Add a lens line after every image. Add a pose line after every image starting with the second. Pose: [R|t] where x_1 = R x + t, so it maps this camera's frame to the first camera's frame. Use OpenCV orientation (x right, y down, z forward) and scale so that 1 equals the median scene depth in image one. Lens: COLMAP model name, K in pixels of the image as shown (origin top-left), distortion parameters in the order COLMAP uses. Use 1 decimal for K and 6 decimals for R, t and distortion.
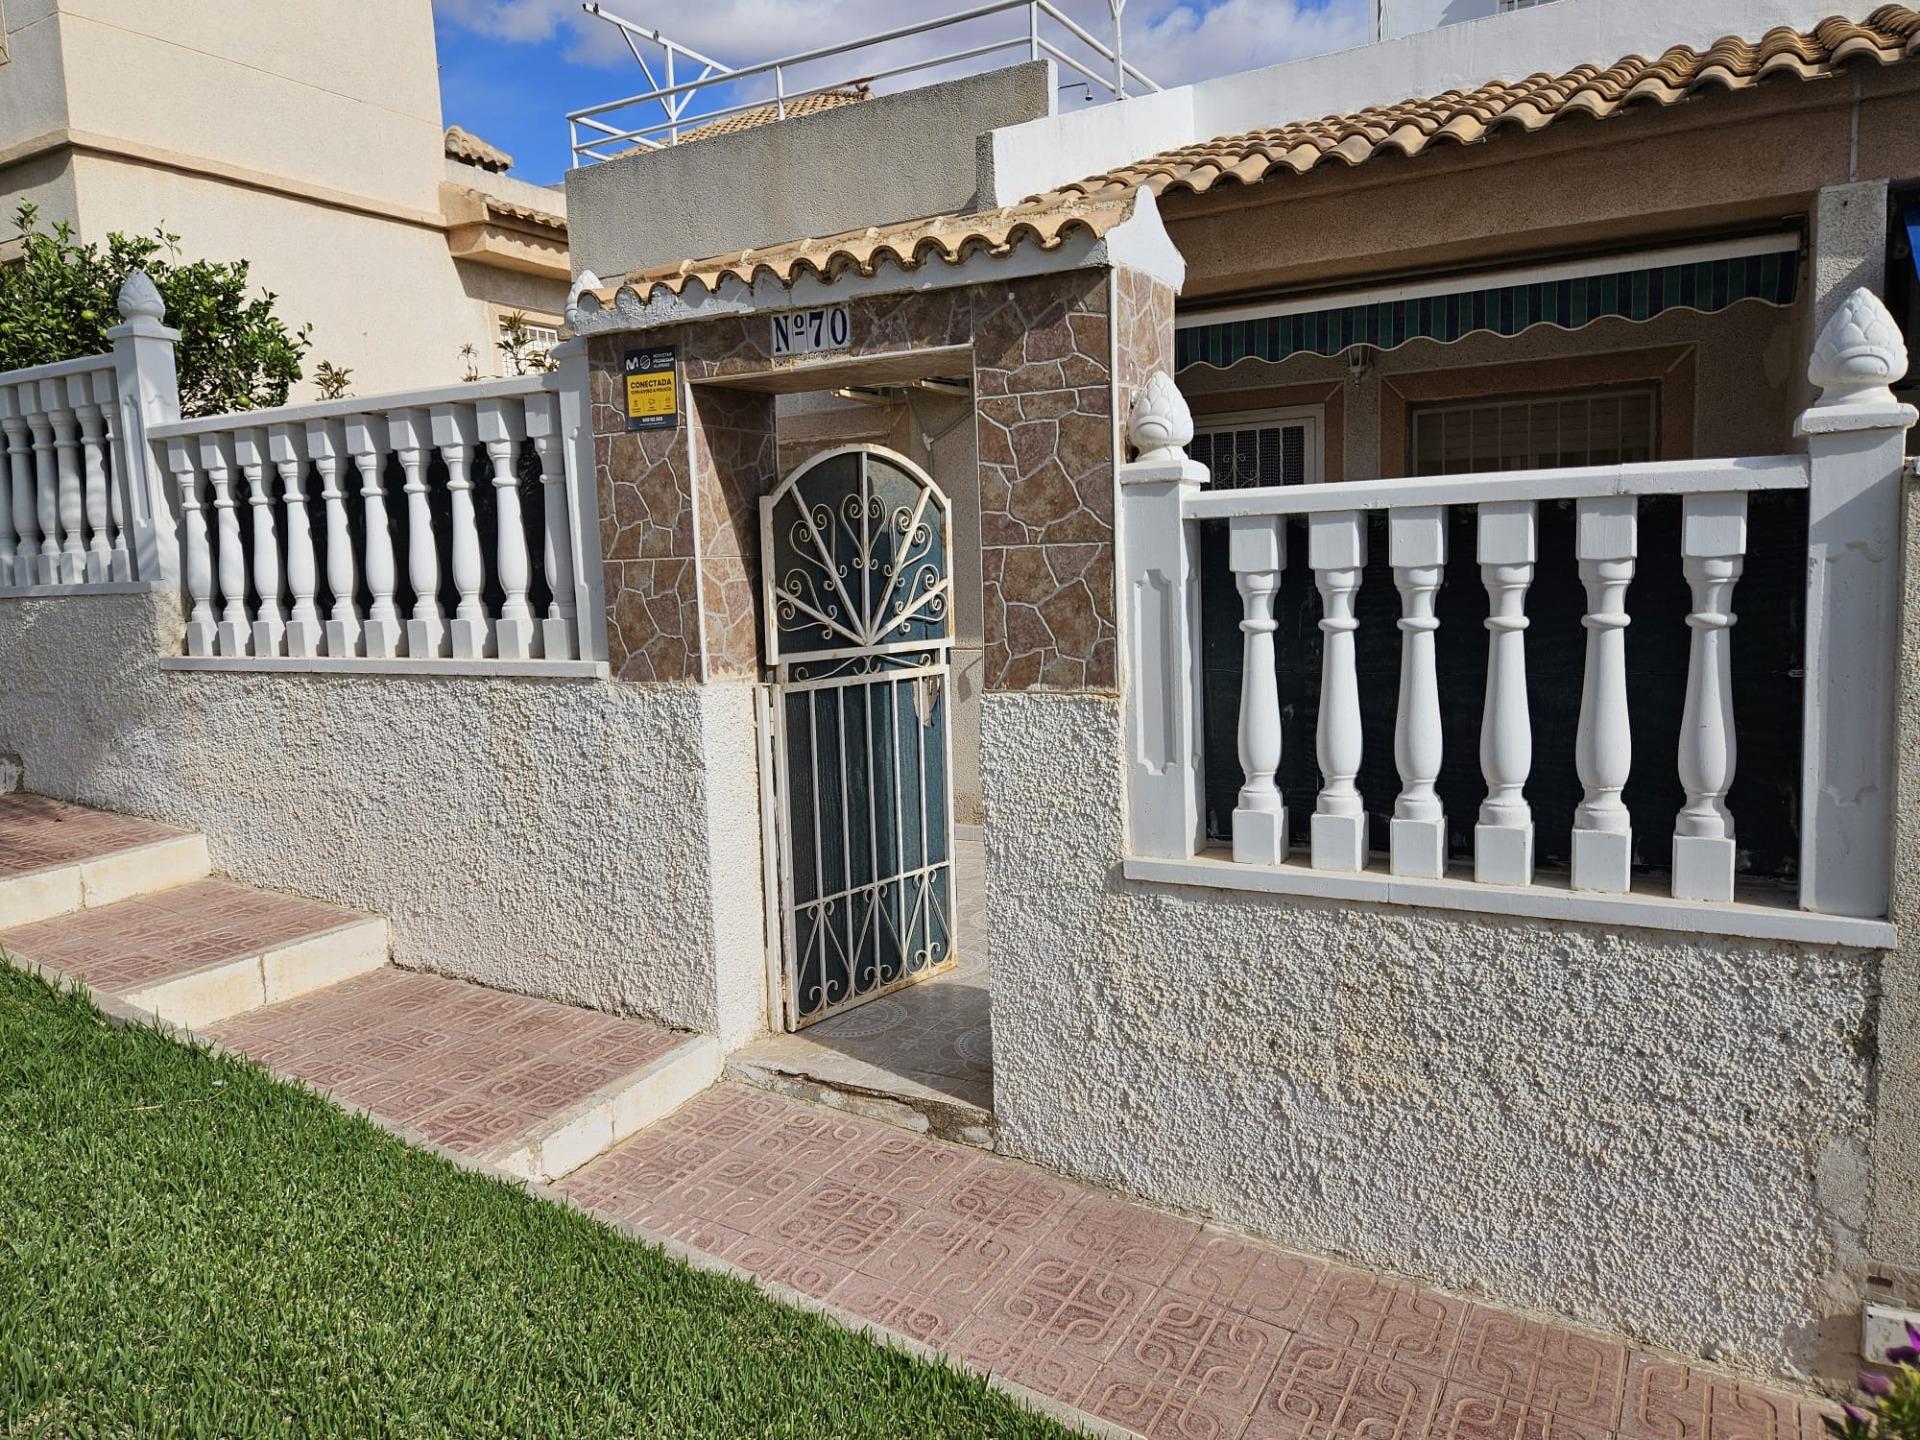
lens RADIAL K [[1345.5, 0, 950.1], [0, 1345.5, 693.6], [0, 0, 1]] dist [0.078798, -0.073493]
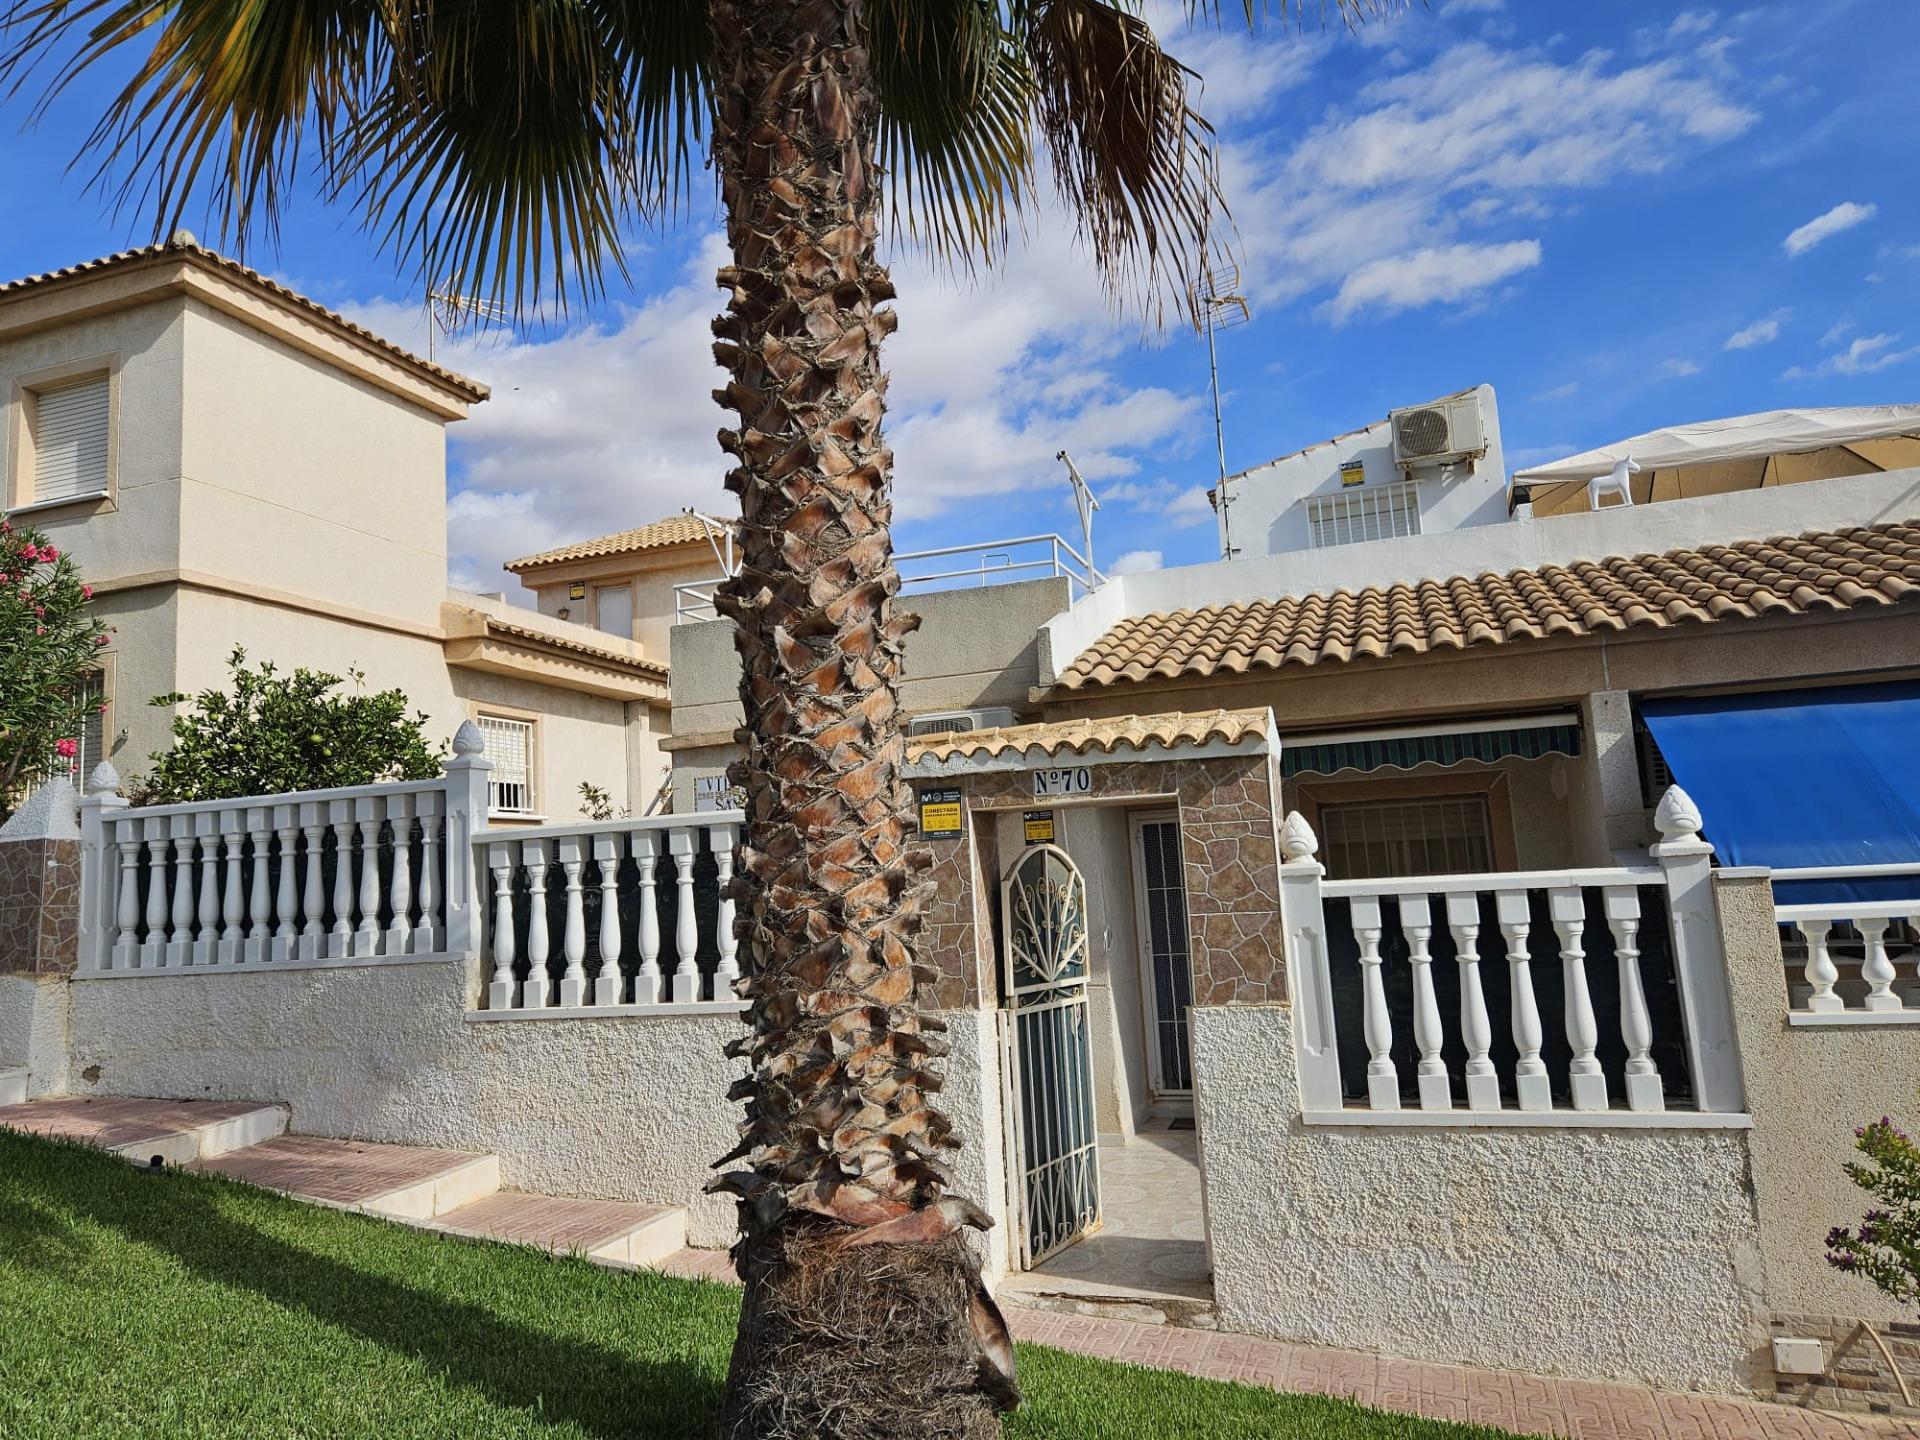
lens RADIAL K [[1345.5, 0, 932.9], [0, 1345.5, 692.2], [0, 0, 1]] dist [0.078798, -0.073493]
pose [[0.983741, 0.011865, 0.179202, -0.565956], [0.034429, 0.966850, -0.253015, 0.033048], [-0.176263, 0.255071, 0.950721, -0.554324]]
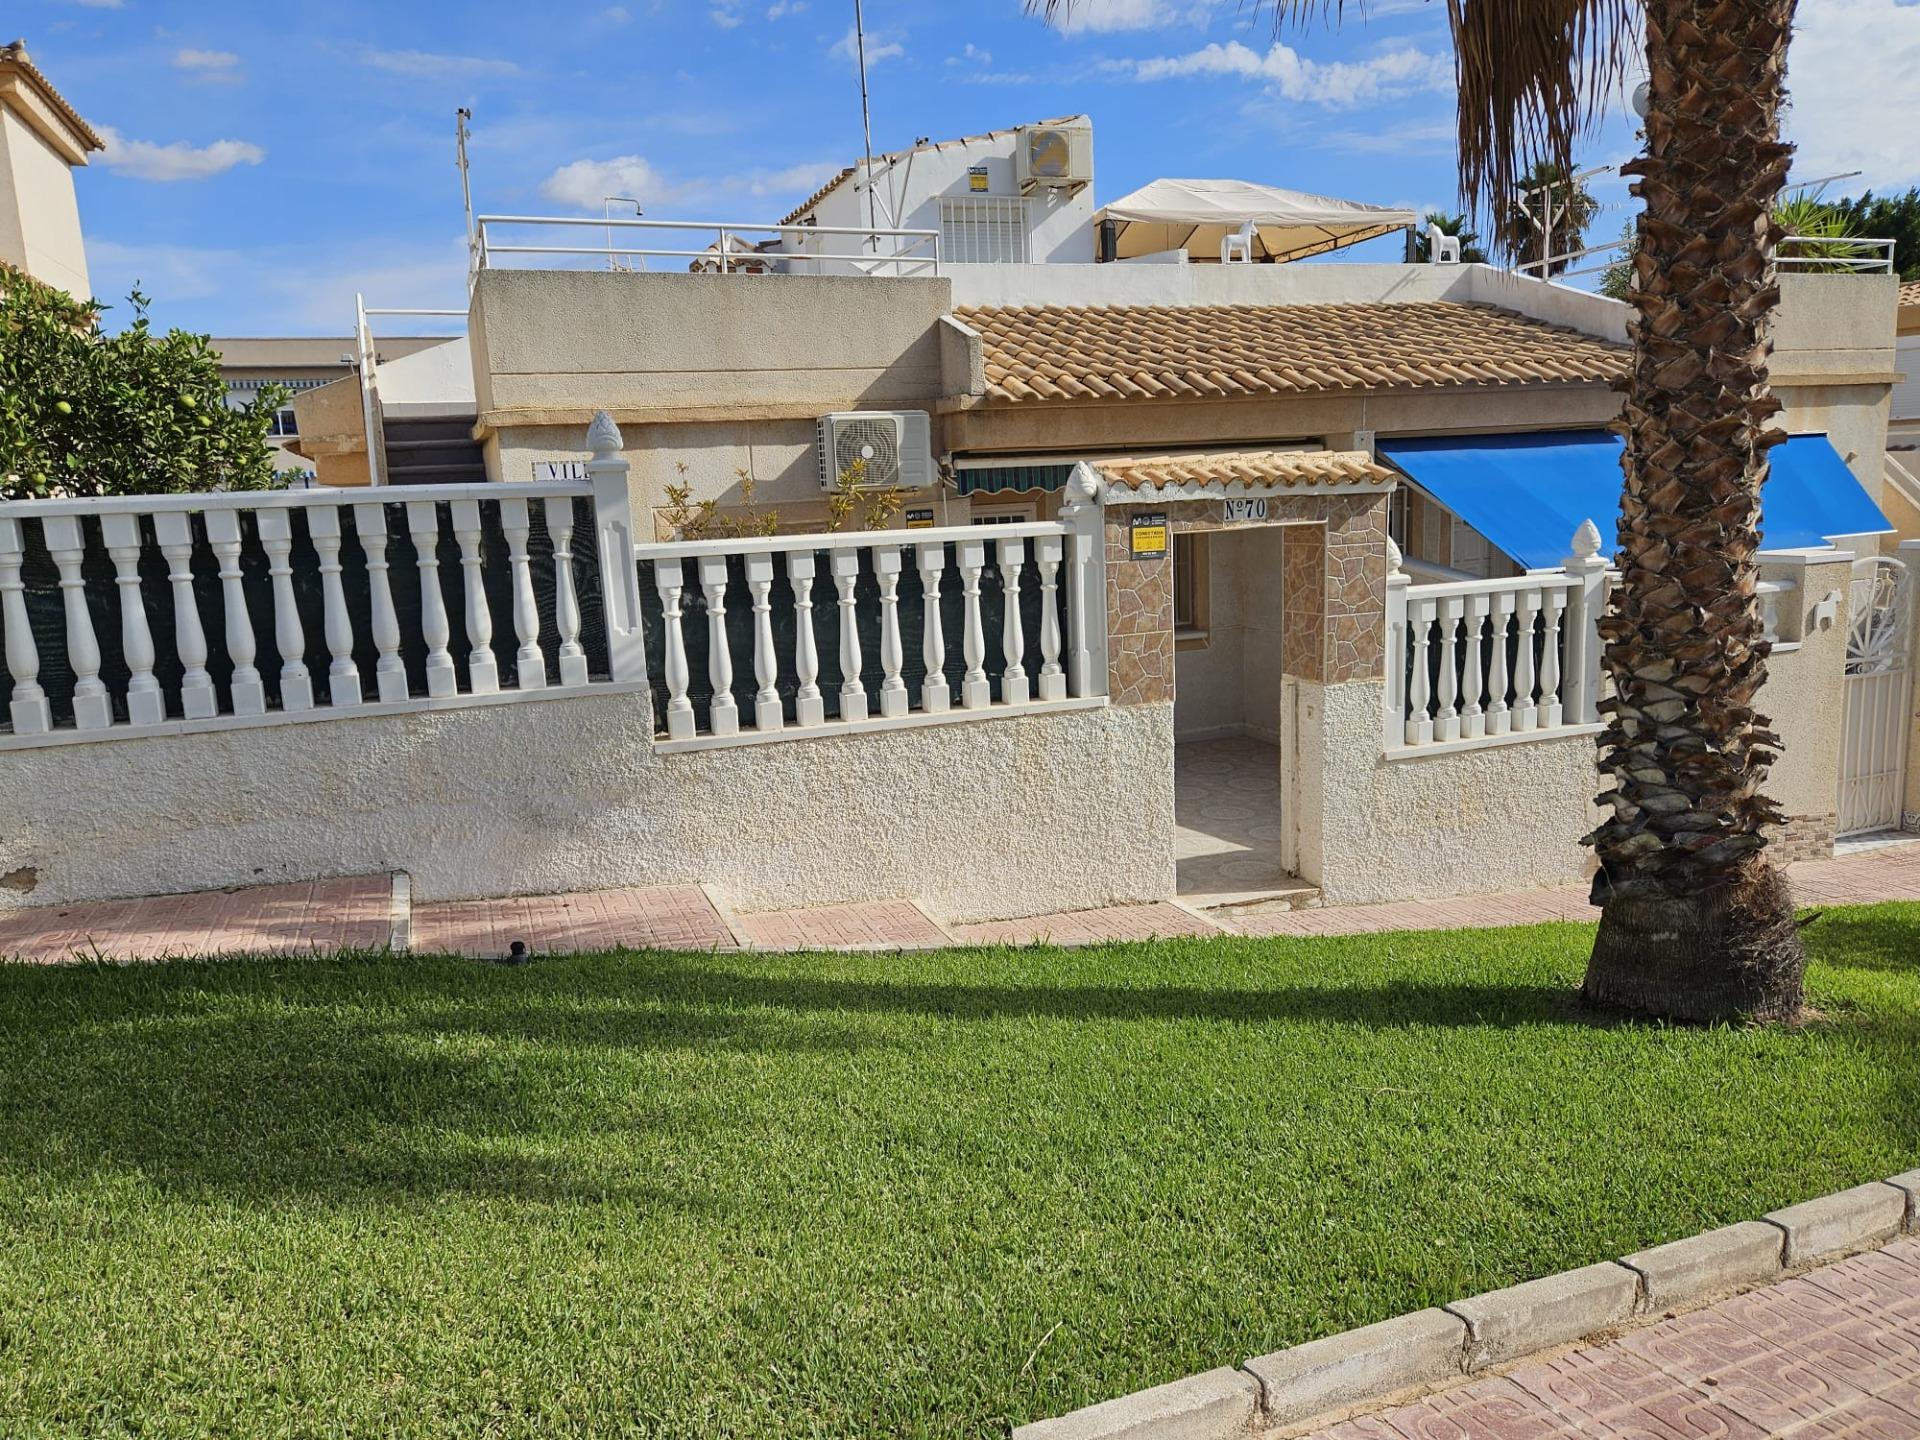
lens RADIAL K [[1345.5, 0, 950.3], [0, 1345.5, 714.7], [0, 0, 1]] dist [0.078798, -0.073493]
pose [[0.643977, -0.120227, 0.755539, -1.925404], [0.099763, 0.992339, 0.072876, -0.166099], [-0.758512, 0.028445, 0.651038, 0.077303]]
